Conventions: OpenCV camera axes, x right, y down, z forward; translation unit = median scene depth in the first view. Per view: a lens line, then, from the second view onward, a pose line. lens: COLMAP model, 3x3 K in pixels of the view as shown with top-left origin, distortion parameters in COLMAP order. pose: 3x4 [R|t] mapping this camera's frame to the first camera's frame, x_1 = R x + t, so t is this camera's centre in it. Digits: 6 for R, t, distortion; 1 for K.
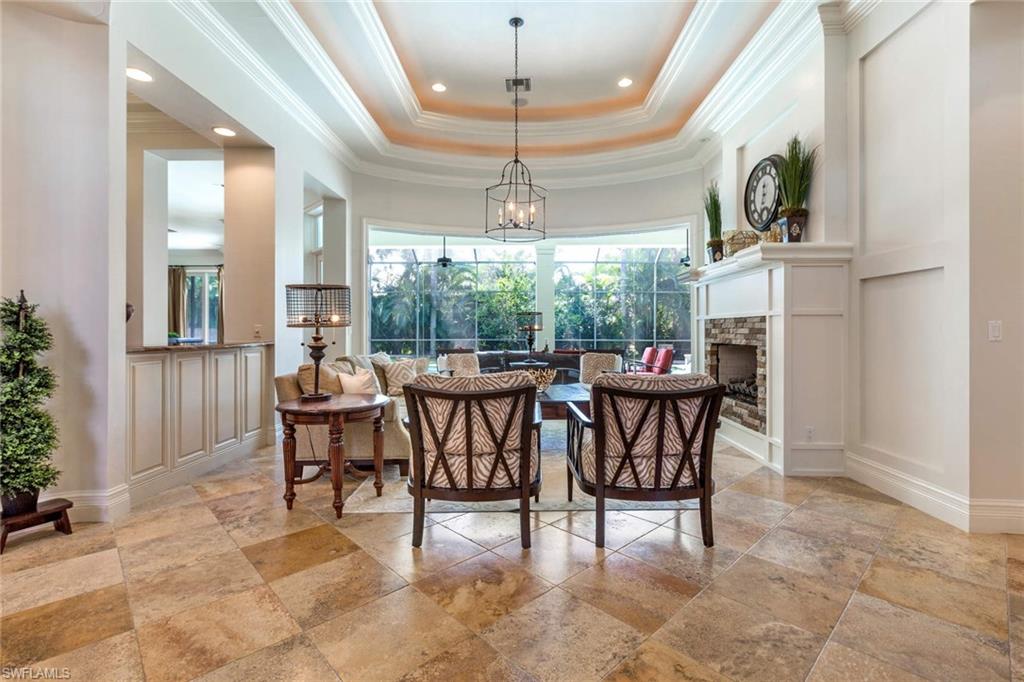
lens RADIAL K [[466.6, 0, 514.1], [0, 466.6, 333.6], [0, 0, 1]] dist [0.005298, 0.000377]
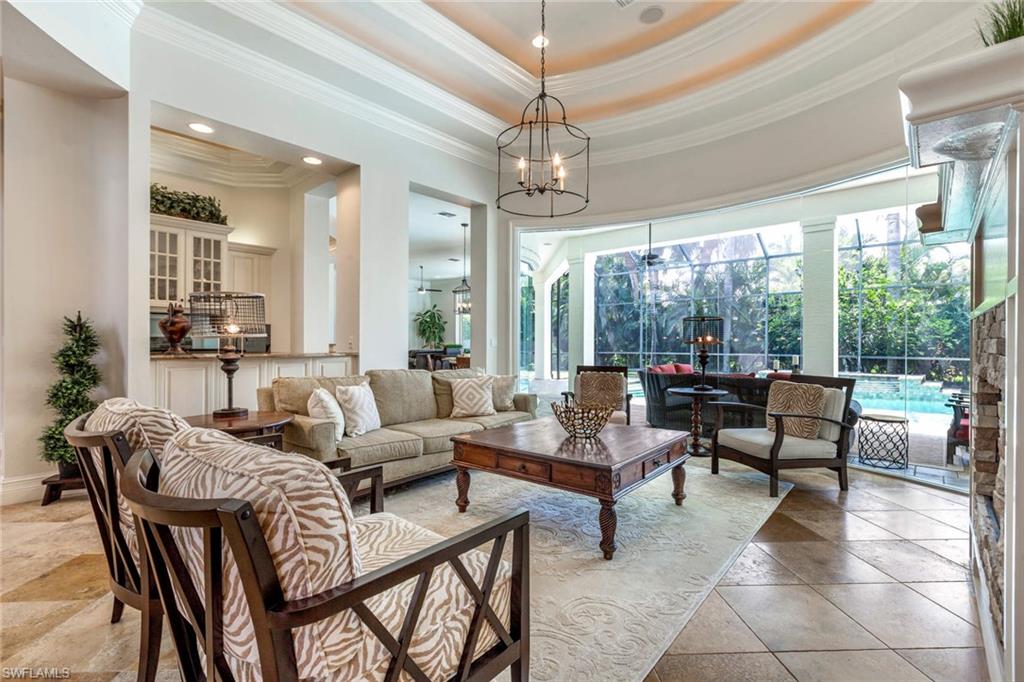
lens RADIAL K [[466.6, 0, 510.2], [0, 466.6, 344.9], [0, 0, 1]] dist [0.005298, 0.000377]
pose [[0.745673, 0.008625, -0.666256, 0.415949], [-0.009402, 0.999953, 0.002422, -0.006075], [0.666246, 0.004458, 0.745719, 0.446178]]
